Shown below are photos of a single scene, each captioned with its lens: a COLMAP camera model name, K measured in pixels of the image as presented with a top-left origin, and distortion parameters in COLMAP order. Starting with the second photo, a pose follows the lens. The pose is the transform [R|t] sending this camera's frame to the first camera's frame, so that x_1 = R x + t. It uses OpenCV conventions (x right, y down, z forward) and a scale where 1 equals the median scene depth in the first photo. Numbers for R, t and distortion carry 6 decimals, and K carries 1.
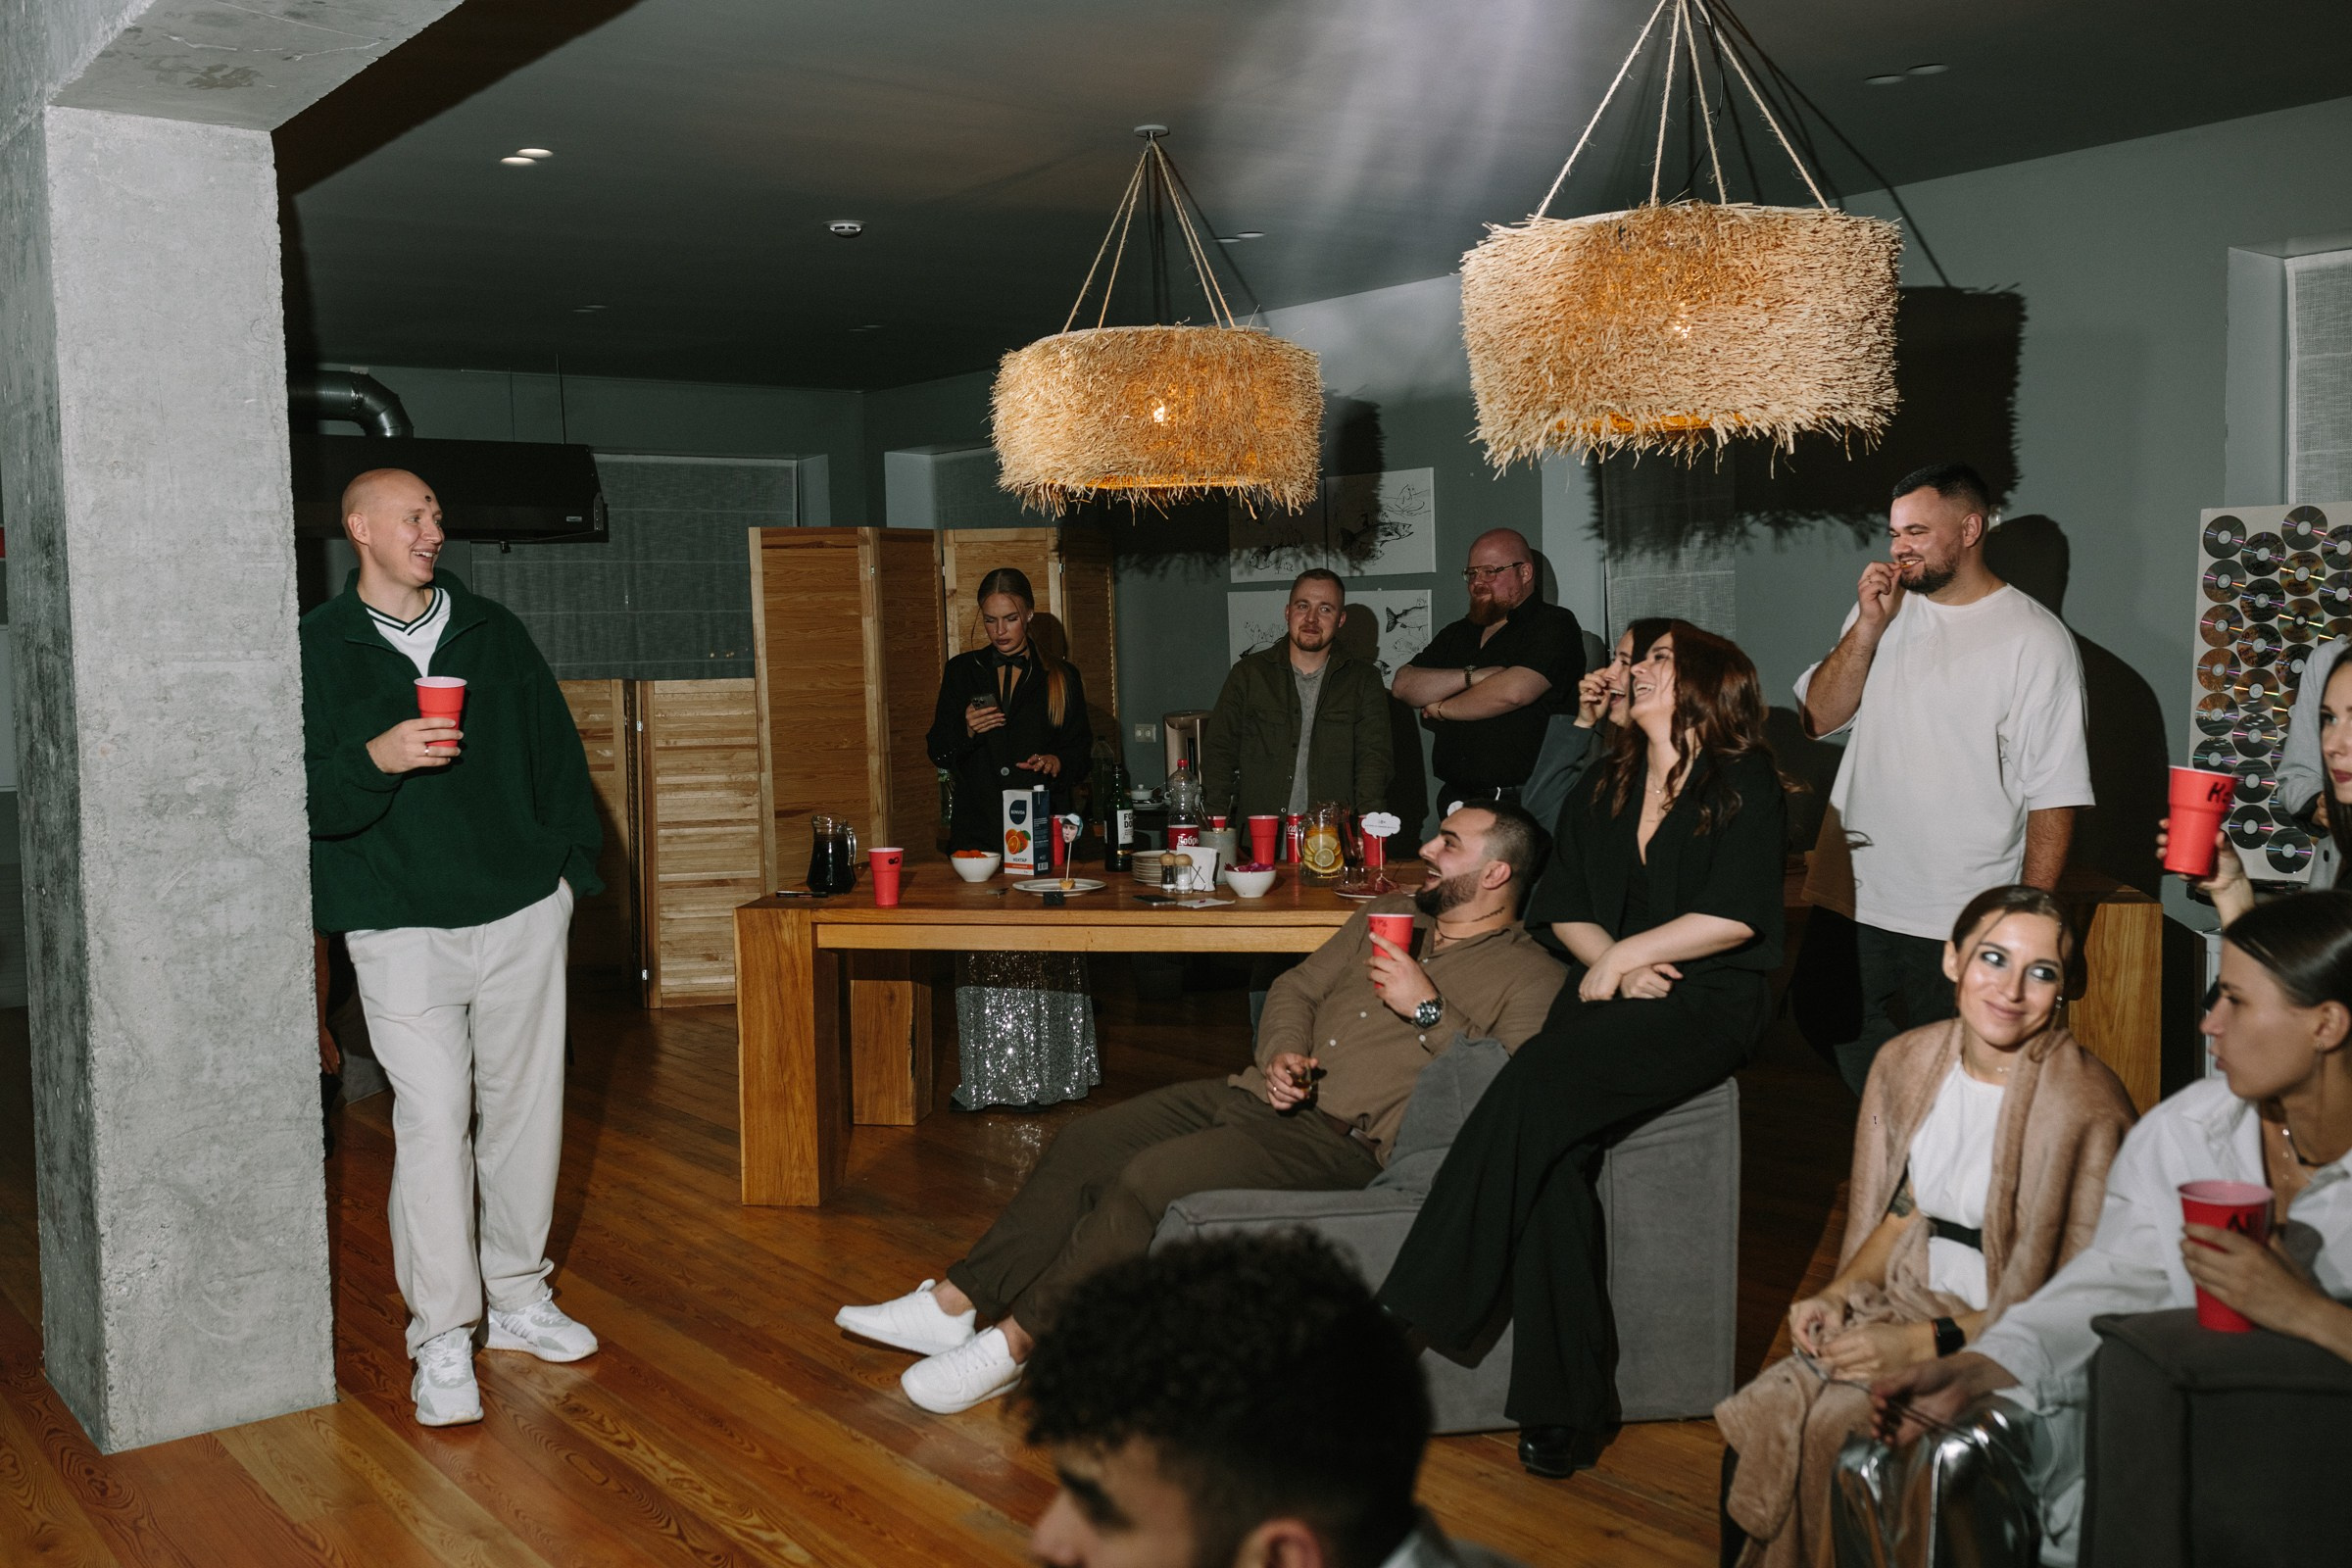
lens RADIAL K [[2262.0, 0, 1169.5], [0, 2262.0, 764.6], [0, 0, 1]] dist [0.005075, 0.000000]
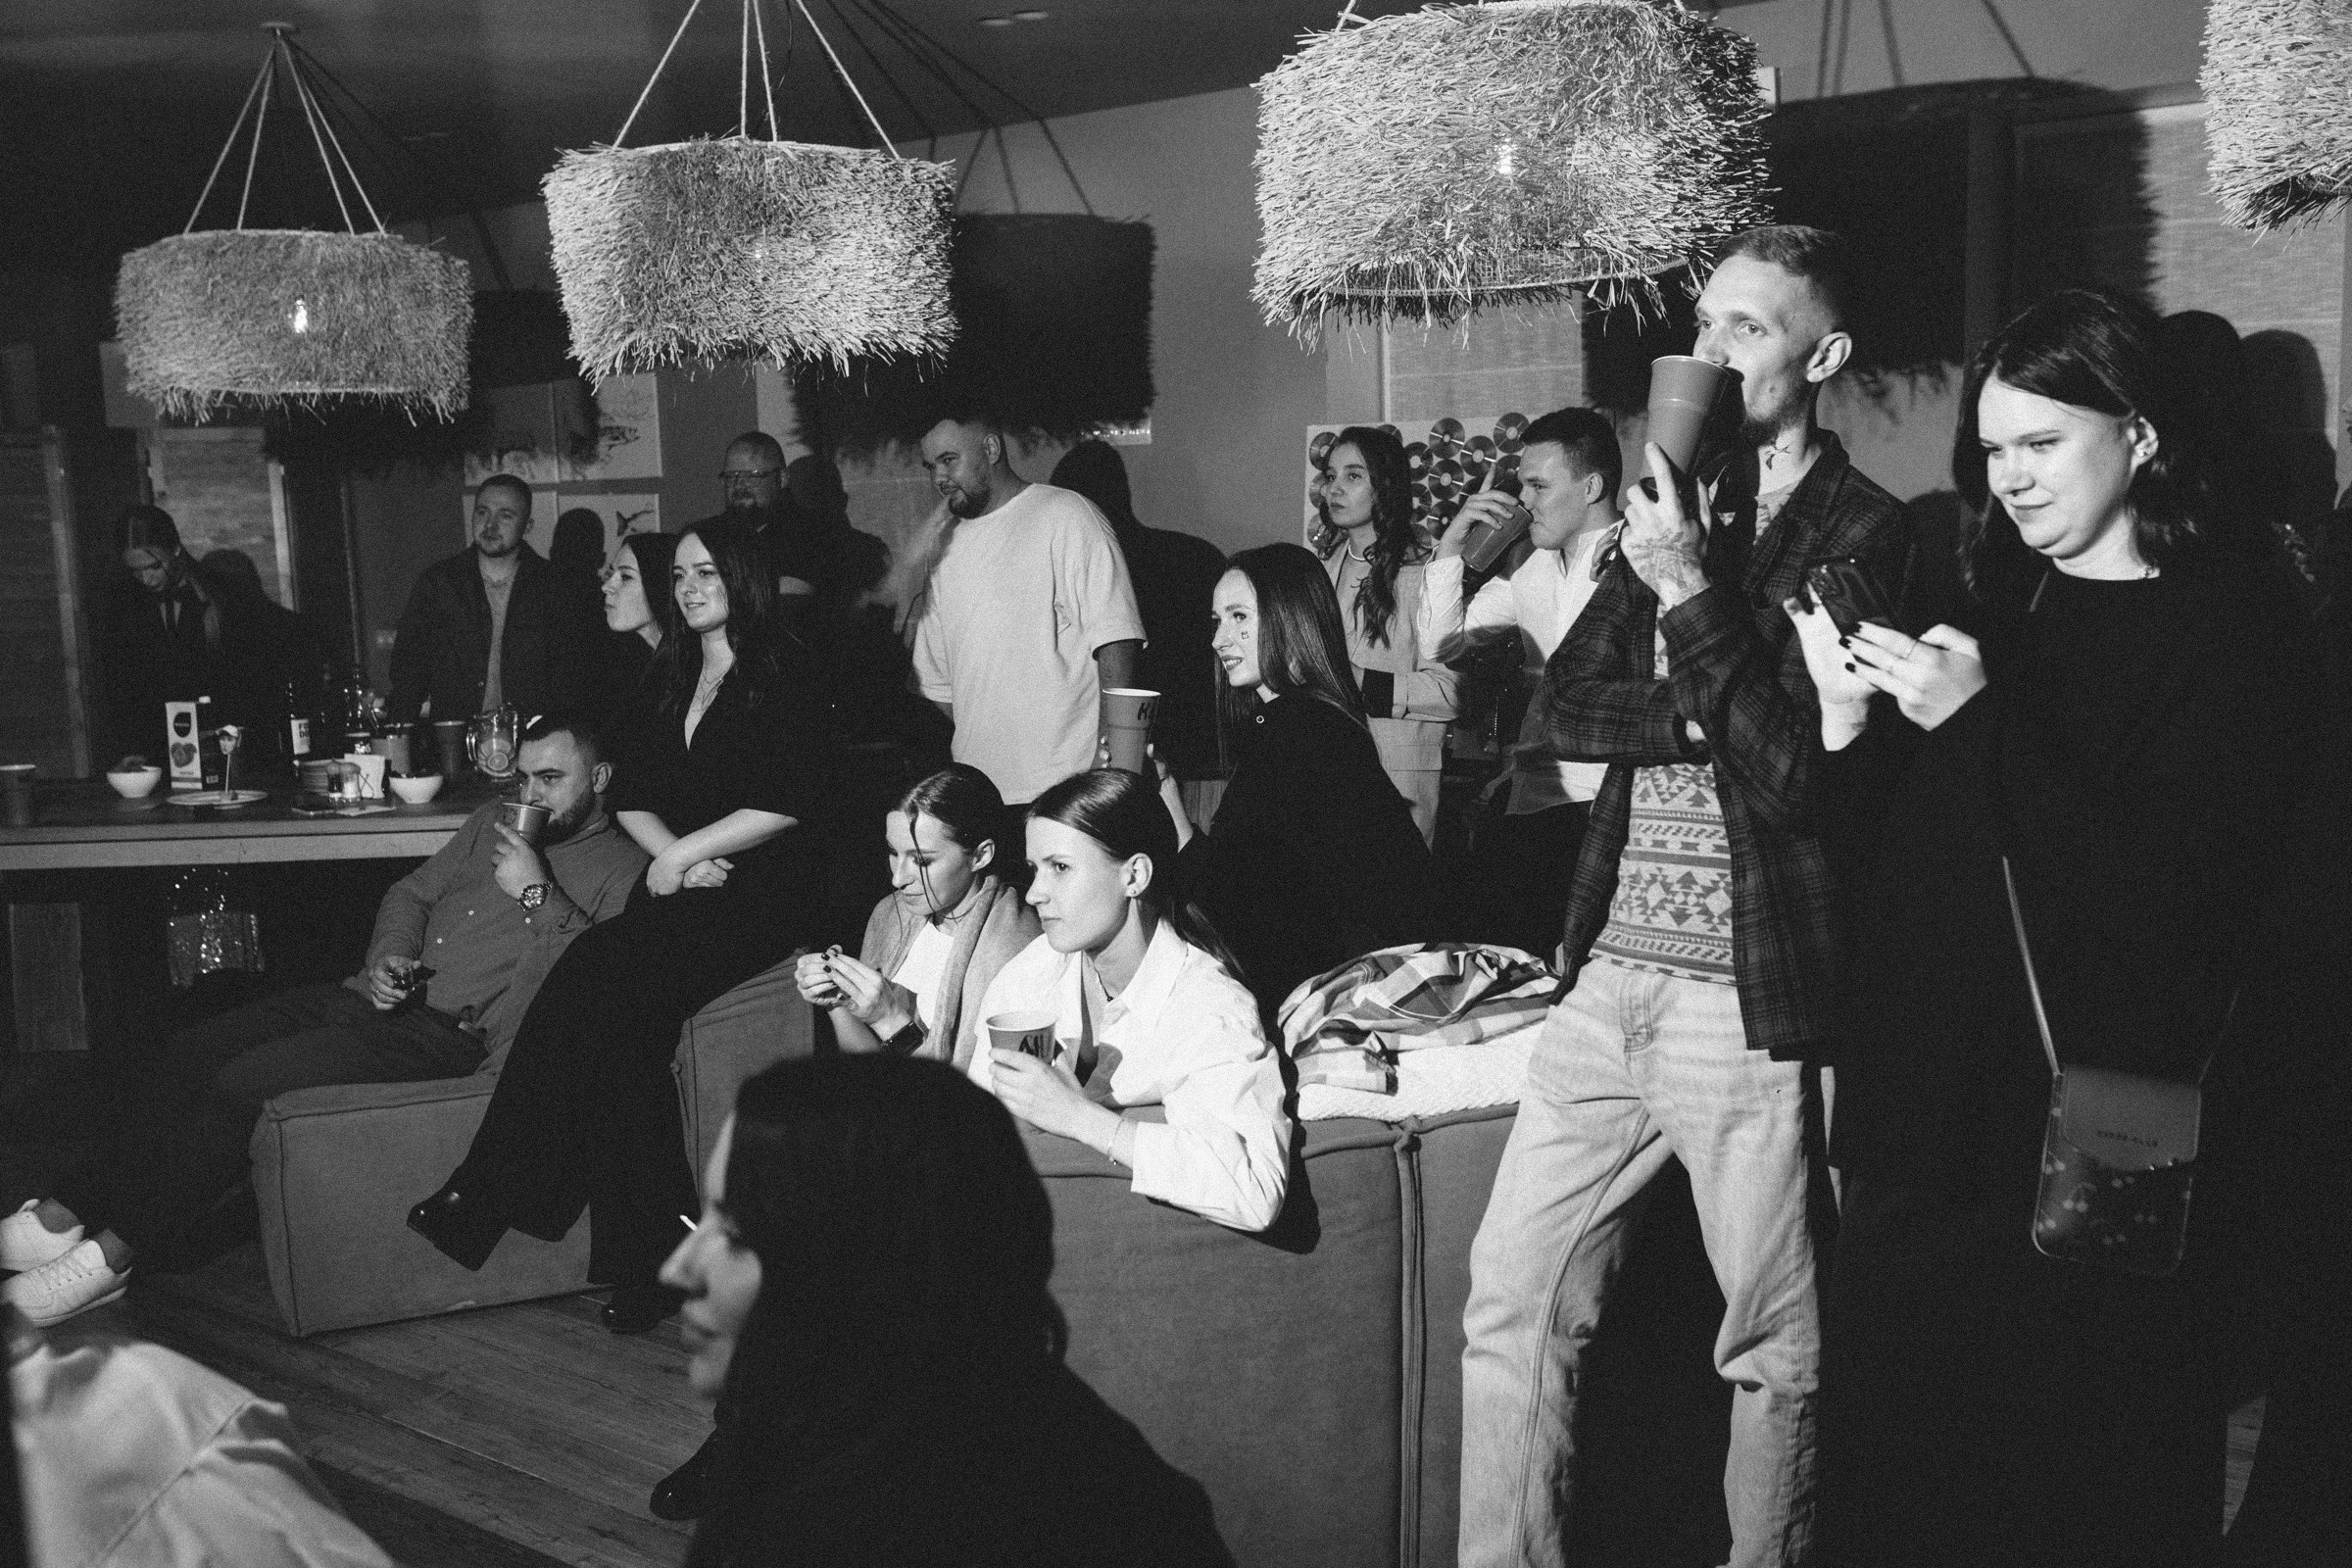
lens RADIAL K [[2262.0, 0, 1184.2], [0, 2262.0, 780.6], [0, 0, 1]] dist [0.005075, 0.000000]
pose [[0.961489, -0.033441, 0.272802, 0.114052], [0.018985, 0.998280, 0.055460, -0.001388], [-0.274188, -0.048145, 0.960470, -0.083582]]
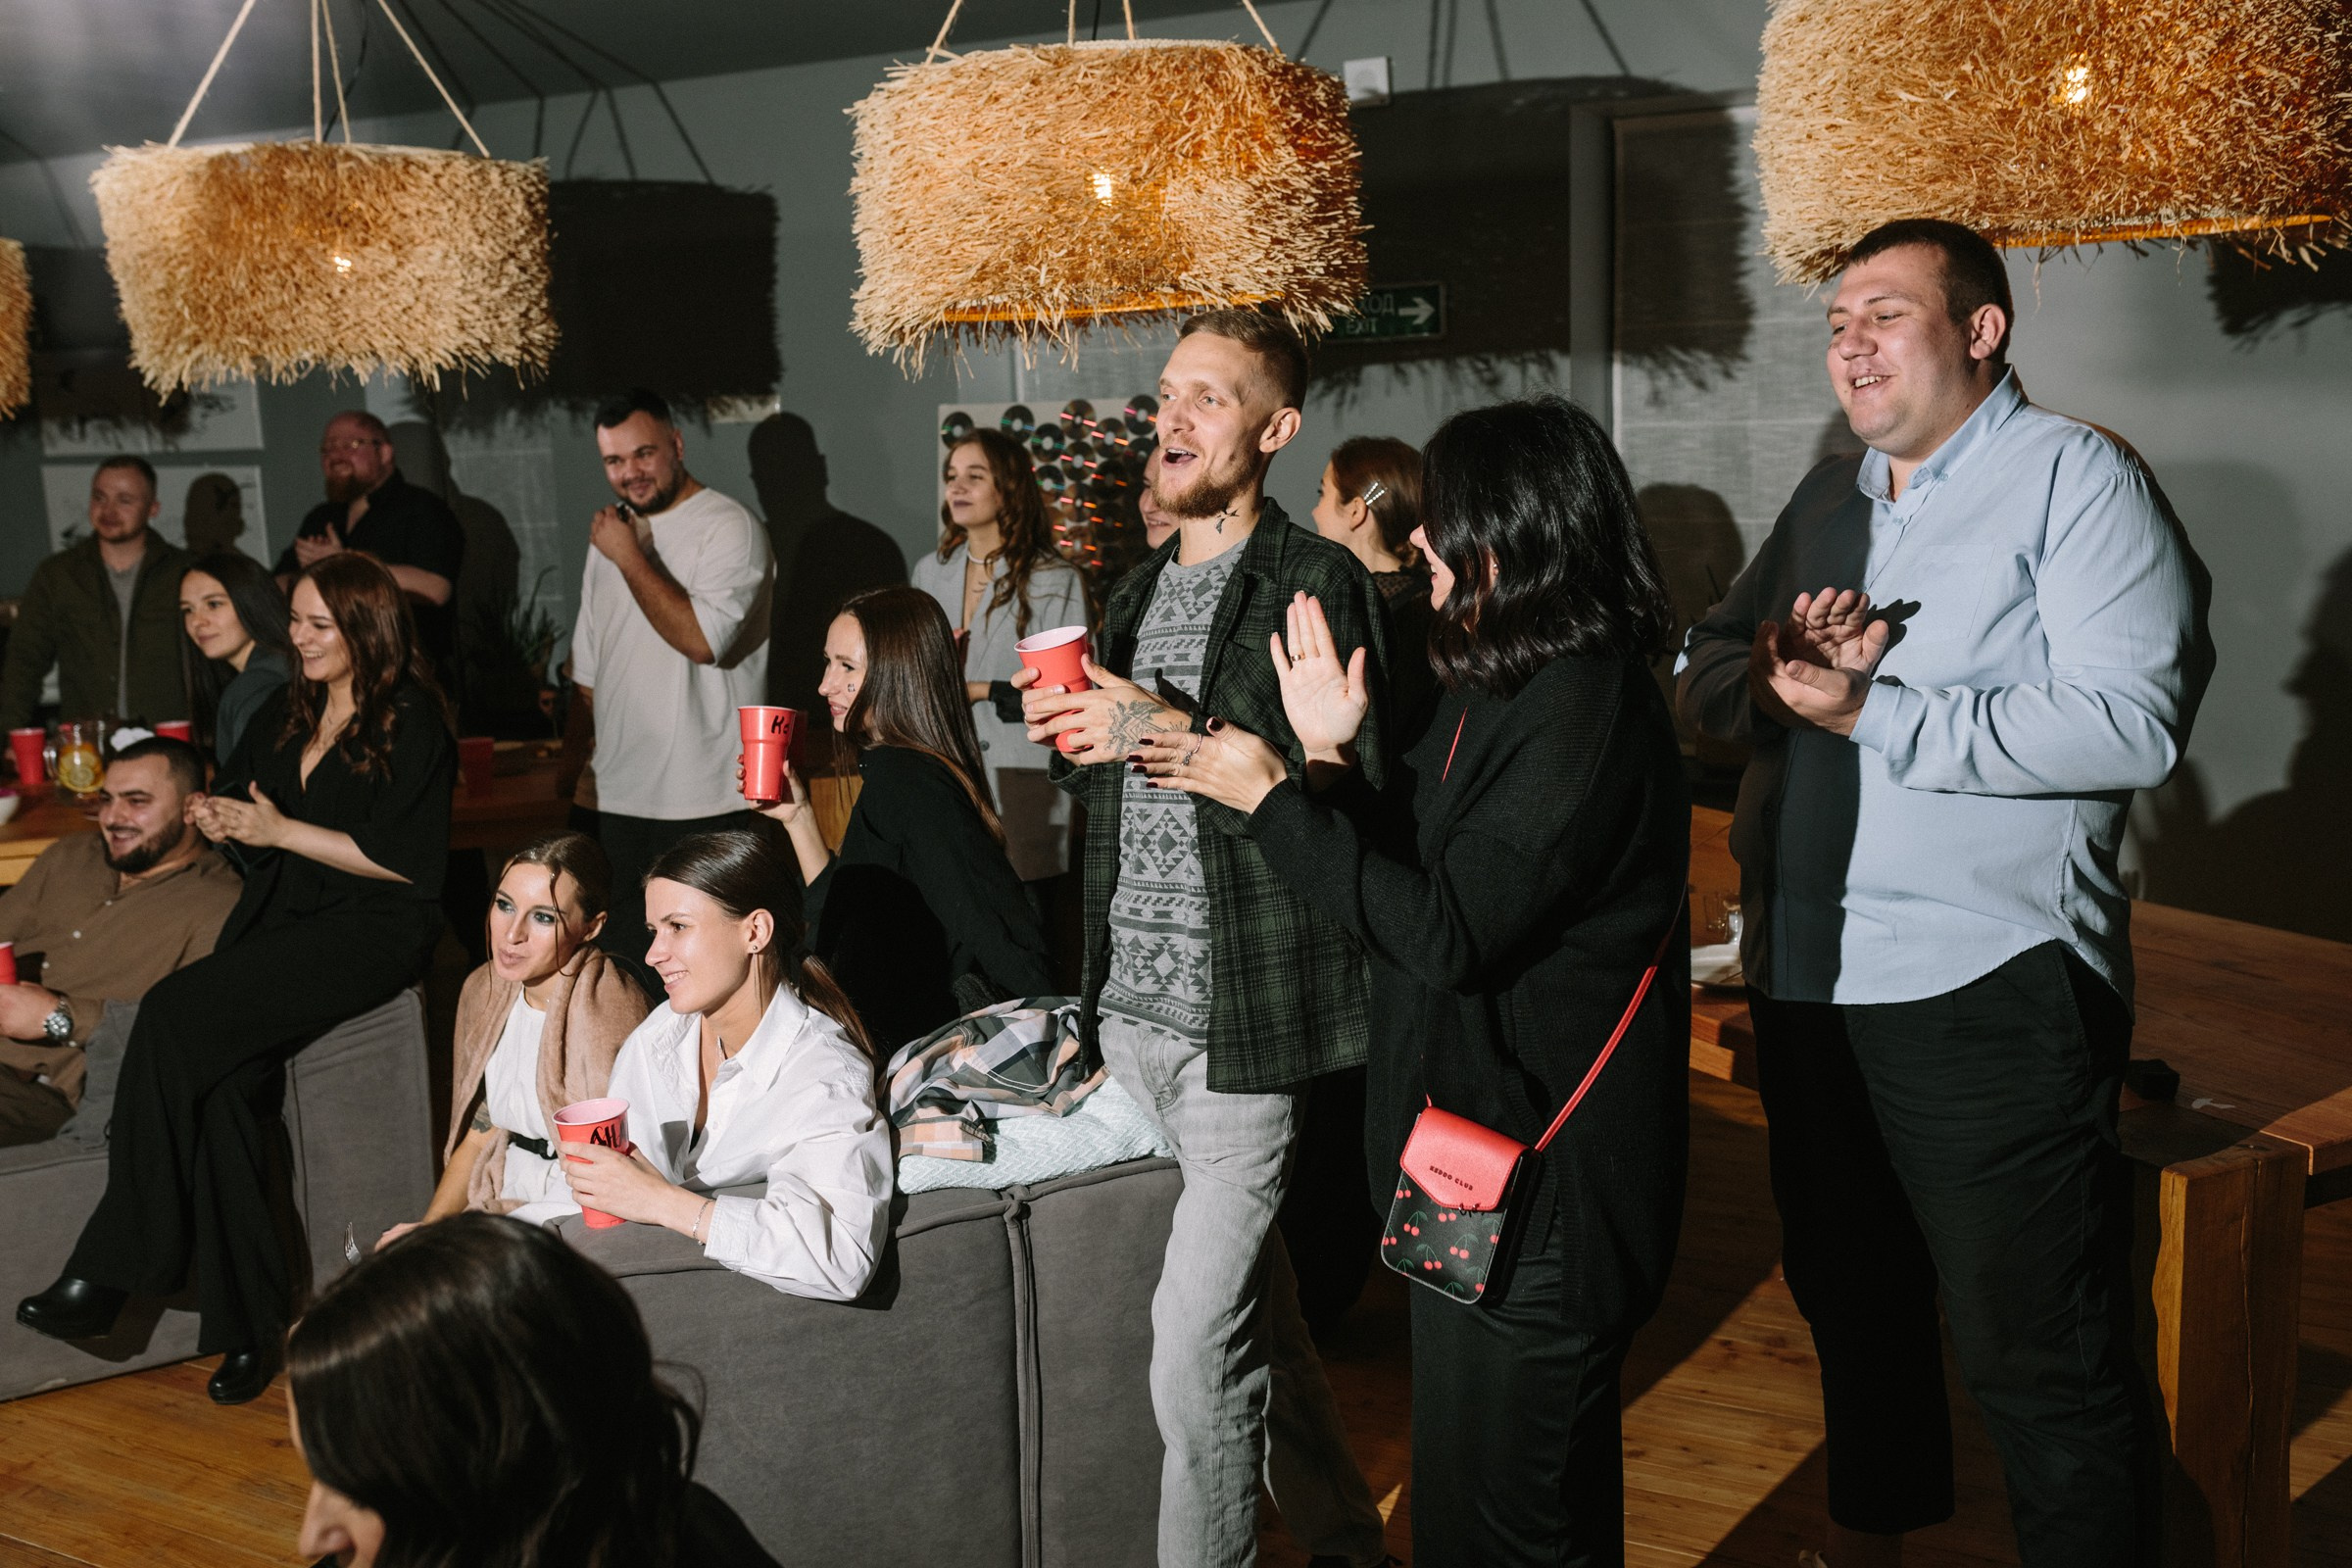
lens RADIAL K [[2262.0, 0, 1194.4], [0, 2262.0, 786.5], [0, 0, 1]] dist [0.005075, 0.000000]
pose [[0.909099, -0.073195, 0.410099, 0.134722], [0.036048, 0.994573, 0.097601, -0.040916], [-0.415017, -0.073946, 0.906804, -0.087407]]
